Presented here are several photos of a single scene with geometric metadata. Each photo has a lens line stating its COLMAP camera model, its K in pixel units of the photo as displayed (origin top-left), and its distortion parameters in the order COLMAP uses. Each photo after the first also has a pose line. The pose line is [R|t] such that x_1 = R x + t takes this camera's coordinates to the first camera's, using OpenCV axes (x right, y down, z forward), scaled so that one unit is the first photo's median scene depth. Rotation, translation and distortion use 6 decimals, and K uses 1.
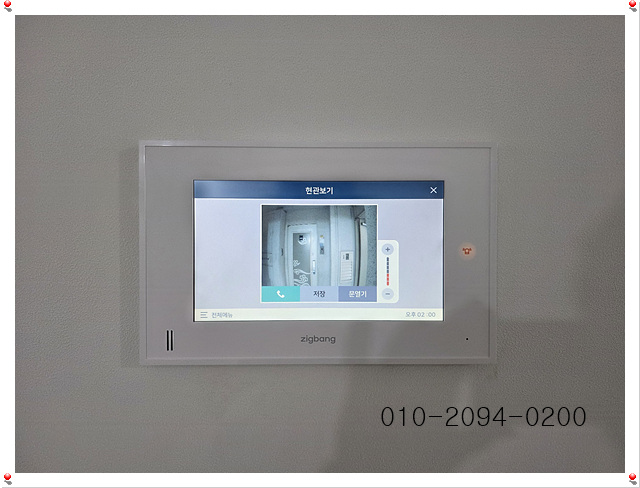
lens RADIAL K [[423.3, 0, 301.8], [0, 423.3, 232.0], [0, 0, 1]] dist [0.049826, -0.049863]
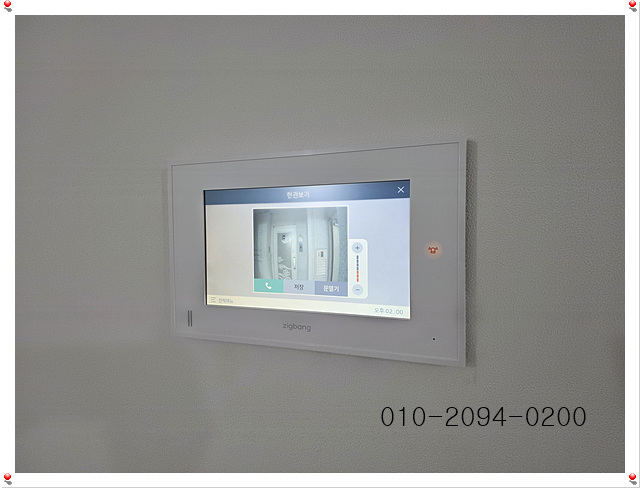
lens RADIAL K [[423.3, 0, 316.8], [0, 423.3, 240.9], [0, 0, 1]] dist [0.049826, -0.049863]
pose [[0.918678, -0.000146, -0.395007, 0.527867], [0.008122, 0.999795, 0.018521, 0.003322], [0.394924, -0.020223, 0.918491, -0.008351]]
